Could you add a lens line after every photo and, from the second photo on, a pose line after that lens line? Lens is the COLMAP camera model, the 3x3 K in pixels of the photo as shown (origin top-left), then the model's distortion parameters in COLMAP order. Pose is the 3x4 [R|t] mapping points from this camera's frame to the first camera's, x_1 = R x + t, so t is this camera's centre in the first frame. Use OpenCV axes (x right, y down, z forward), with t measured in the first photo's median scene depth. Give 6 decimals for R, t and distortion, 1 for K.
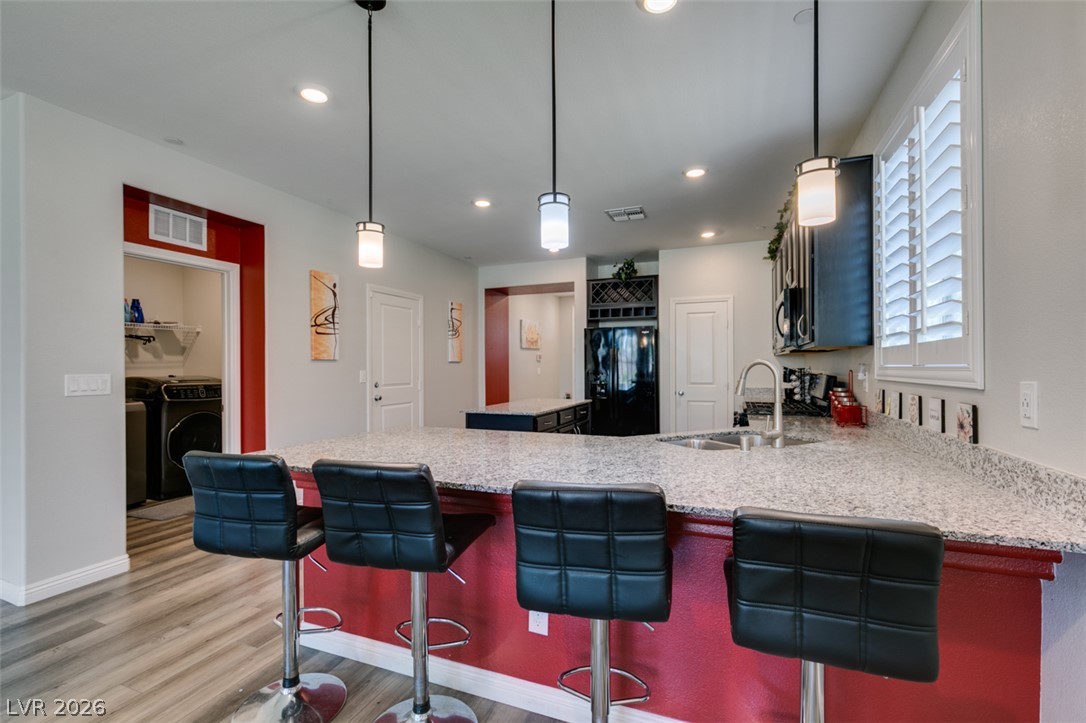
lens RADIAL K [[486.0, 0, 540.4], [0, 486.0, 367.0], [0, 0, 1]] dist [-0.002319, -0.001437]
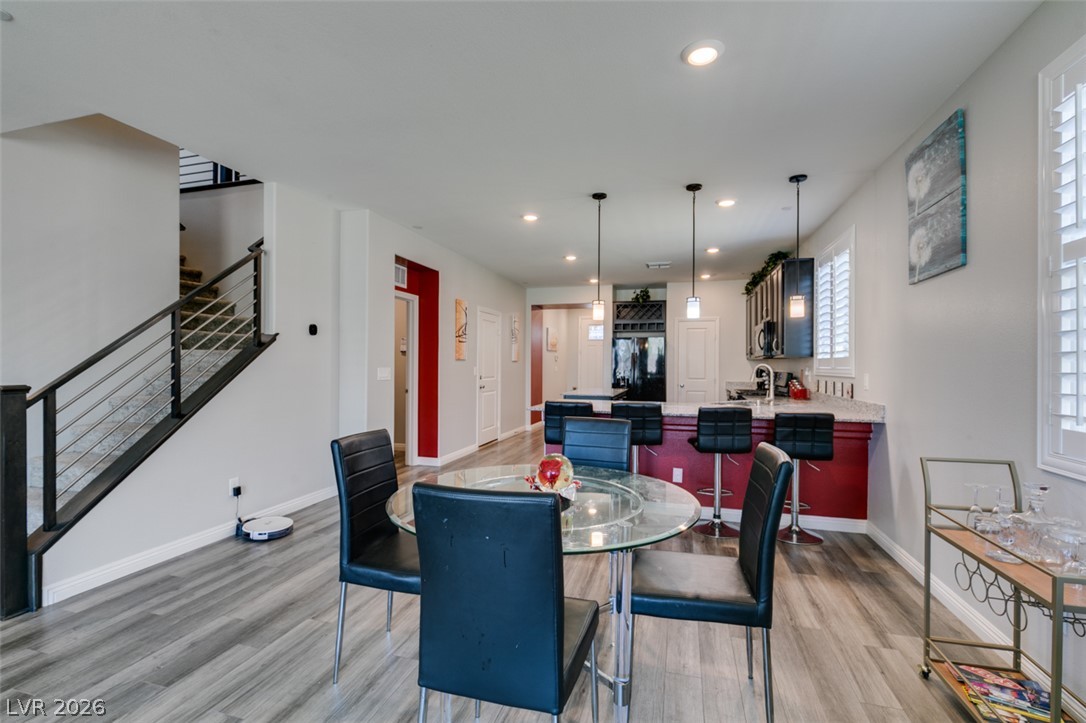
lens RADIAL K [[486.0, 0, 541.9], [0, 486.0, 363.5], [0, 0, 1]] dist [-0.002319, -0.001437]
pose [[0.994970, 0.011299, 0.099530, -0.334502], [-0.011085, 0.999935, -0.002696, -0.001081], [-0.099554, 0.001580, 0.995031, -0.468918]]
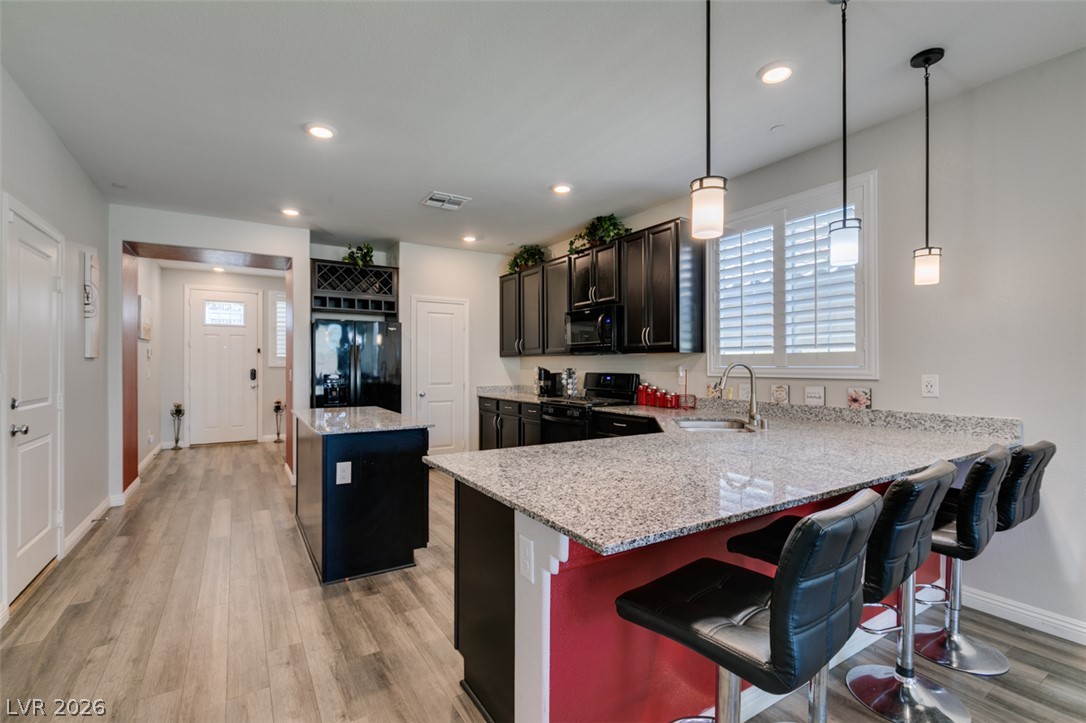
lens RADIAL K [[486.0, 0, 542.1], [0, 486.0, 363.8], [0, 0, 1]] dist [-0.002319, -0.001437]
pose [[0.587977, 0.006449, 0.808852, -0.466264], [-0.001339, 0.999975, -0.007000, -0.000635], [-0.808876, 0.003033, 0.587971, 0.318434]]
